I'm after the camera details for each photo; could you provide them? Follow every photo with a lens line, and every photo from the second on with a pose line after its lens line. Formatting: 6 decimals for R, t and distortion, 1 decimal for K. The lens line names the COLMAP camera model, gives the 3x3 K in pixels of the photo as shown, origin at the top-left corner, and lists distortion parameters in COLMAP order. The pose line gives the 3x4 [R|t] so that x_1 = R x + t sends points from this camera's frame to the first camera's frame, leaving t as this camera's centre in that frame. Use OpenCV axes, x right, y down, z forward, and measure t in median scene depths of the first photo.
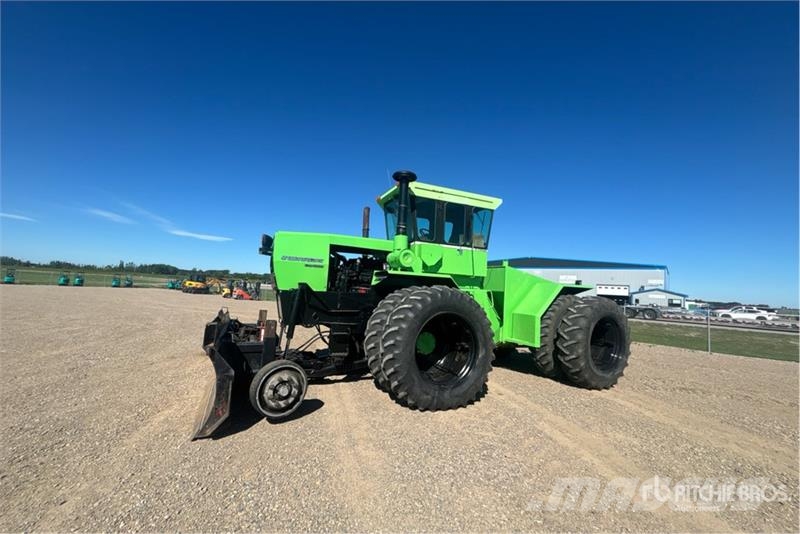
lens RADIAL K [[326.7, 0, 401.8], [0, 326.7, 264.9], [0, 0, 1]] dist [-0.003832, -0.001037]
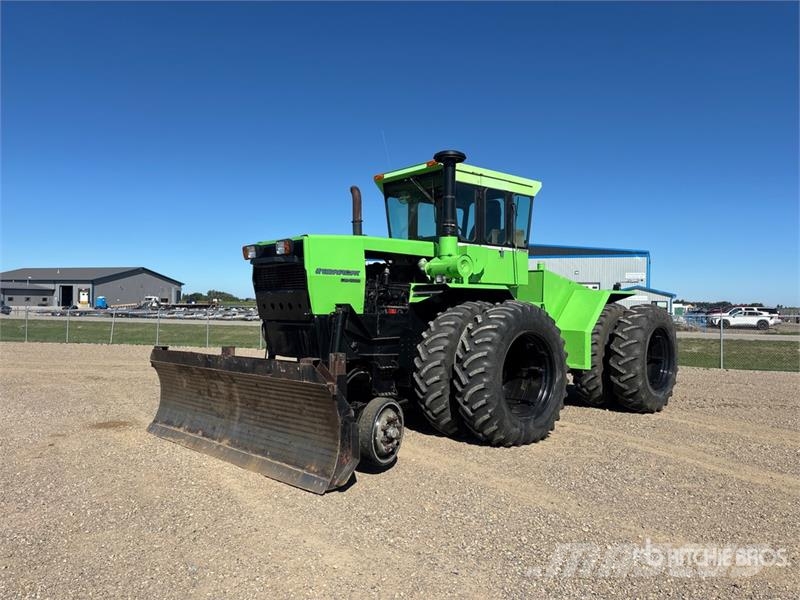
lens RADIAL K [[608.3, 0, 401.0], [0, 608.3, 303.4], [0, 0, 1]] dist [0.009644, -0.019161]
pose [[0.952110, -0.044781, 0.302460, -0.508694], [0.020512, 0.996343, 0.082946, -0.049791], [-0.305068, -0.072770, 0.949546, -0.305815]]
